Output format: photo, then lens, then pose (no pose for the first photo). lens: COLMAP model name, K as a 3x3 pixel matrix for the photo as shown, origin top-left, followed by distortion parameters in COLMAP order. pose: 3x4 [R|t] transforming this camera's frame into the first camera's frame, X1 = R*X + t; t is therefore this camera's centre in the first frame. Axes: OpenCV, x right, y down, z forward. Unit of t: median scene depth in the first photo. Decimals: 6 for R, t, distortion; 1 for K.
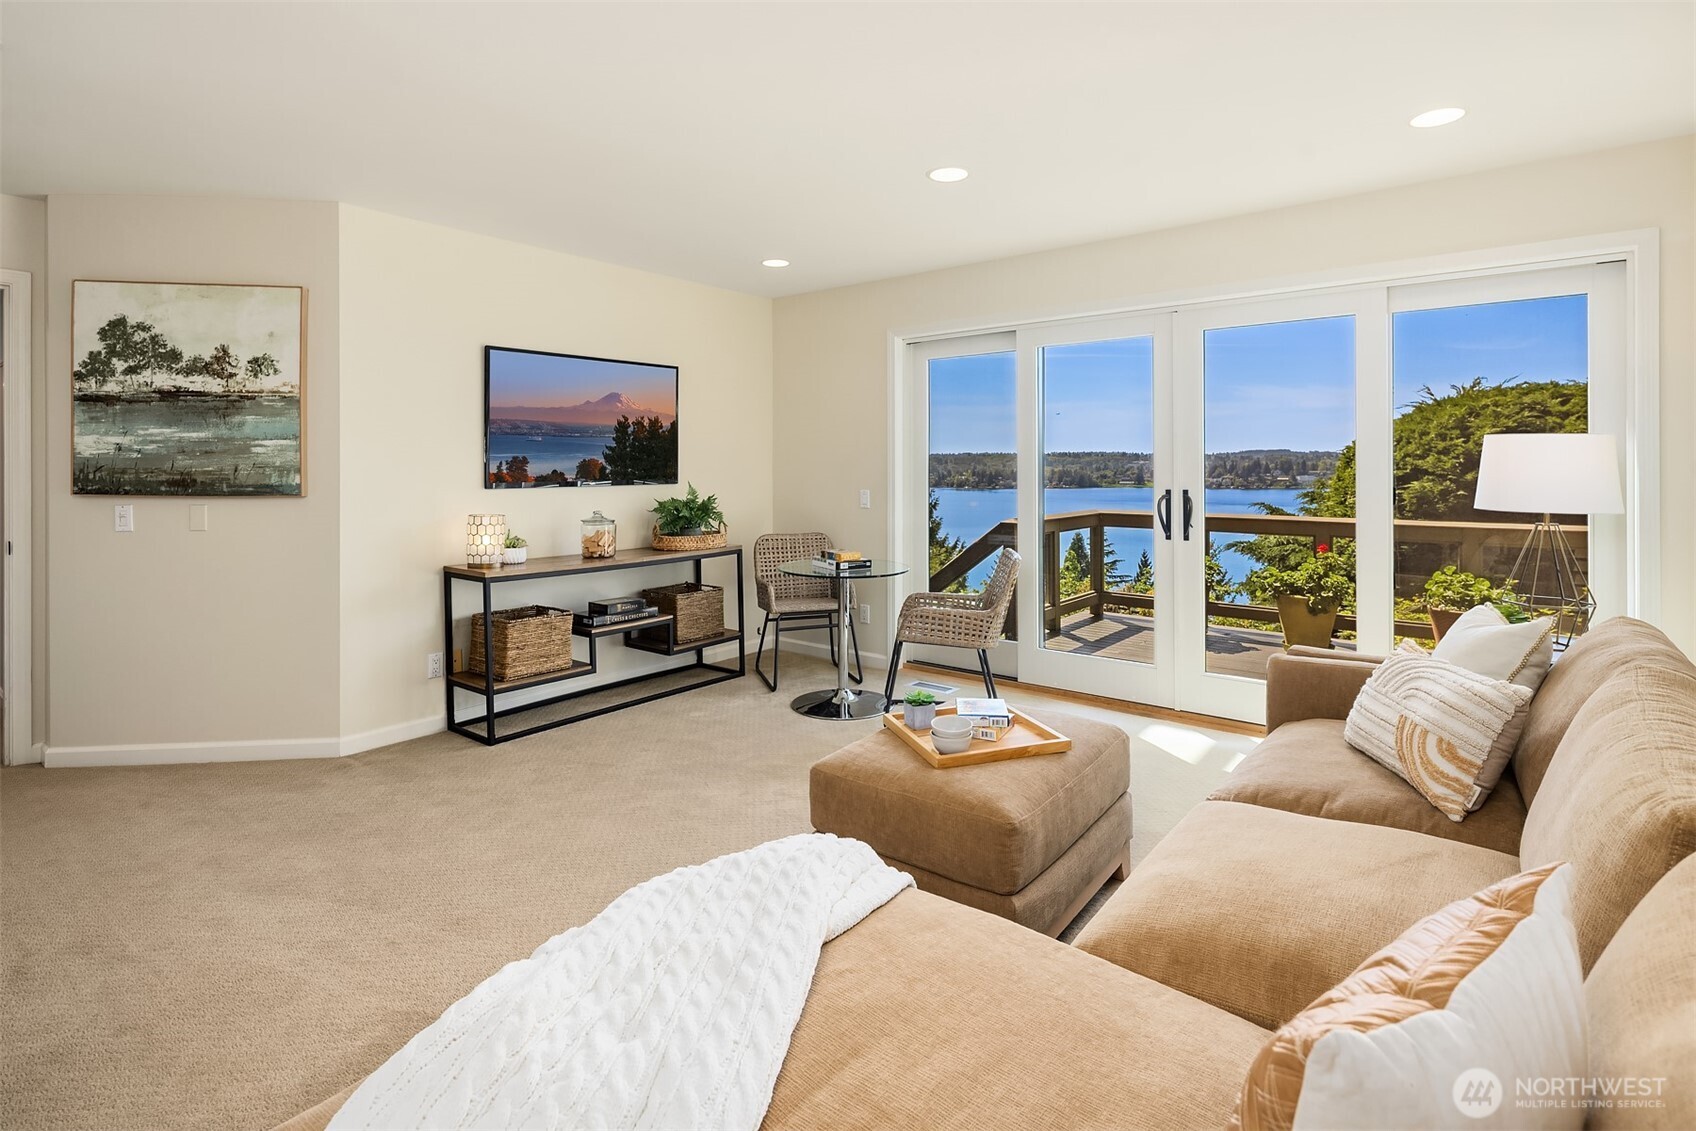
lens RADIAL K [[829.9, 0, 846.7], [0, 829.9, 496.2], [0, 0, 1]] dist [-0.003321, -0.001080]
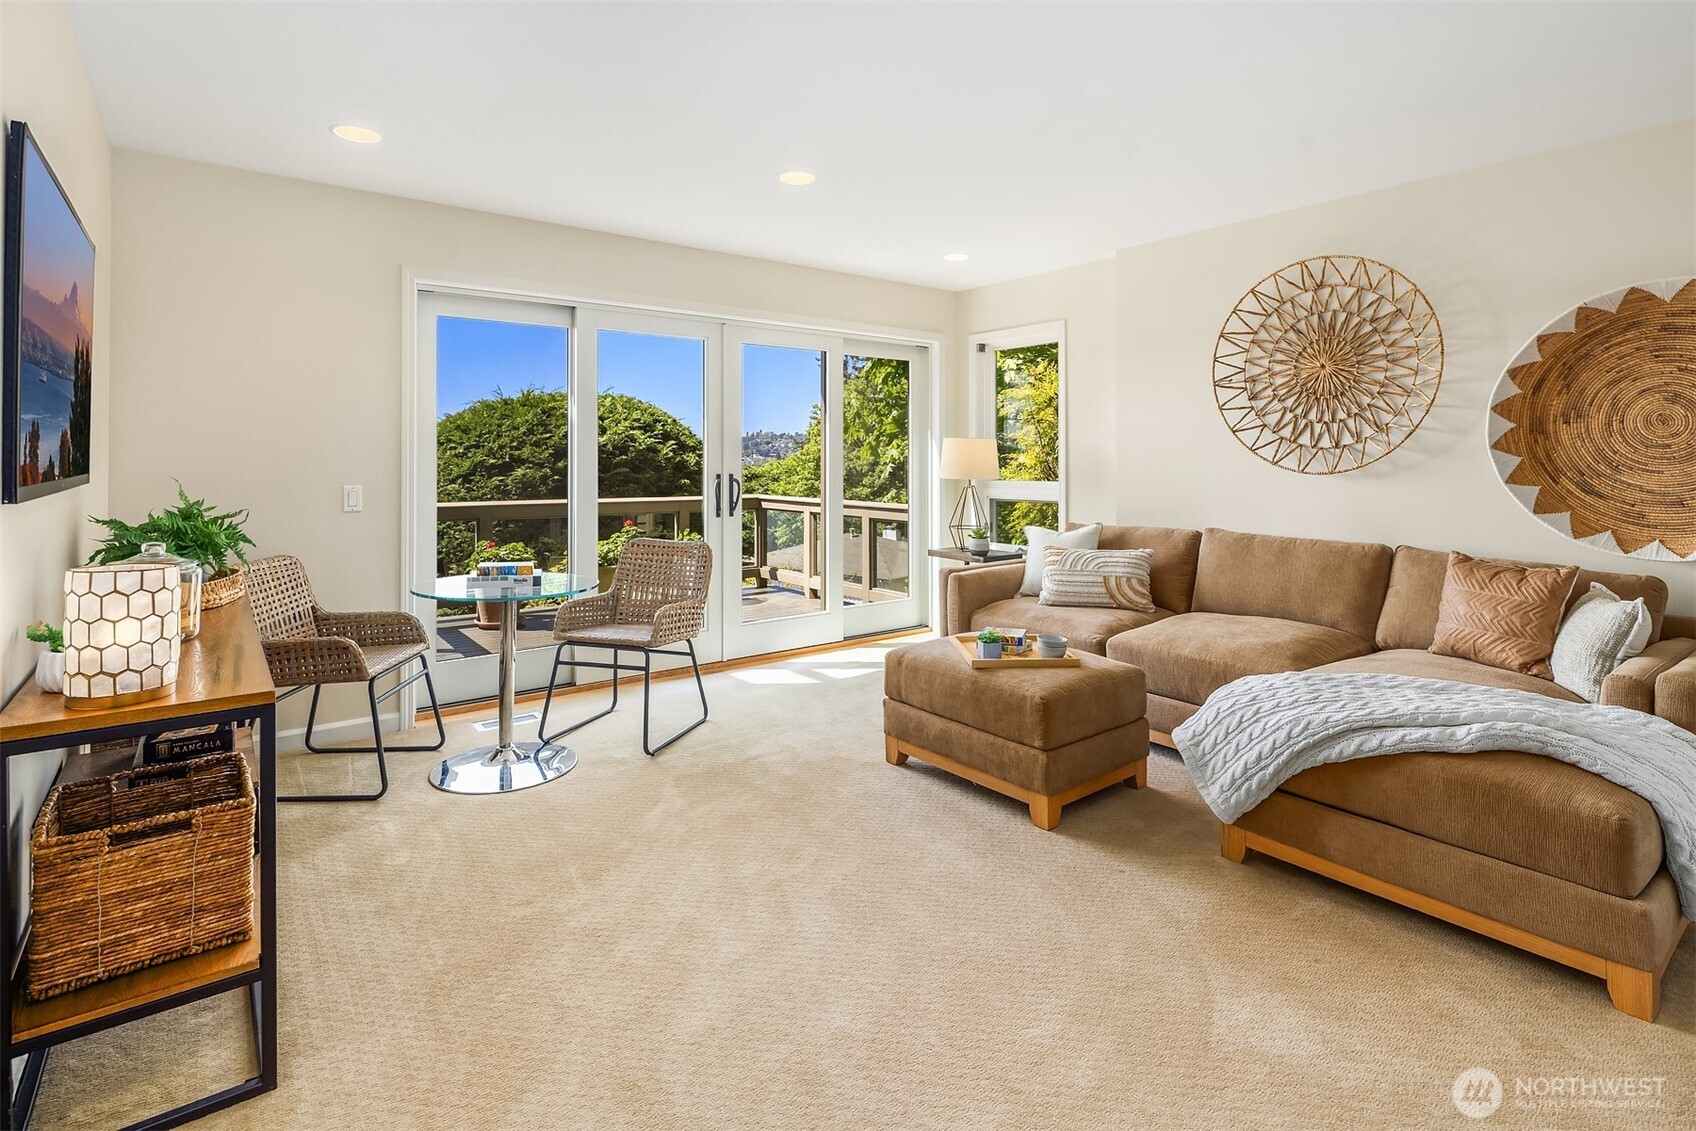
lens RADIAL K [[834.2, 0, 849.0], [0, 834.2, 443.8], [0, 0, 1]] dist [-0.001860, -0.000272]
pose [[0.243994, 0.017348, 0.969621, -0.573224], [0.035001, 0.999031, -0.026682, -0.009380], [-0.969145, 0.040448, 0.243151, 0.436049]]
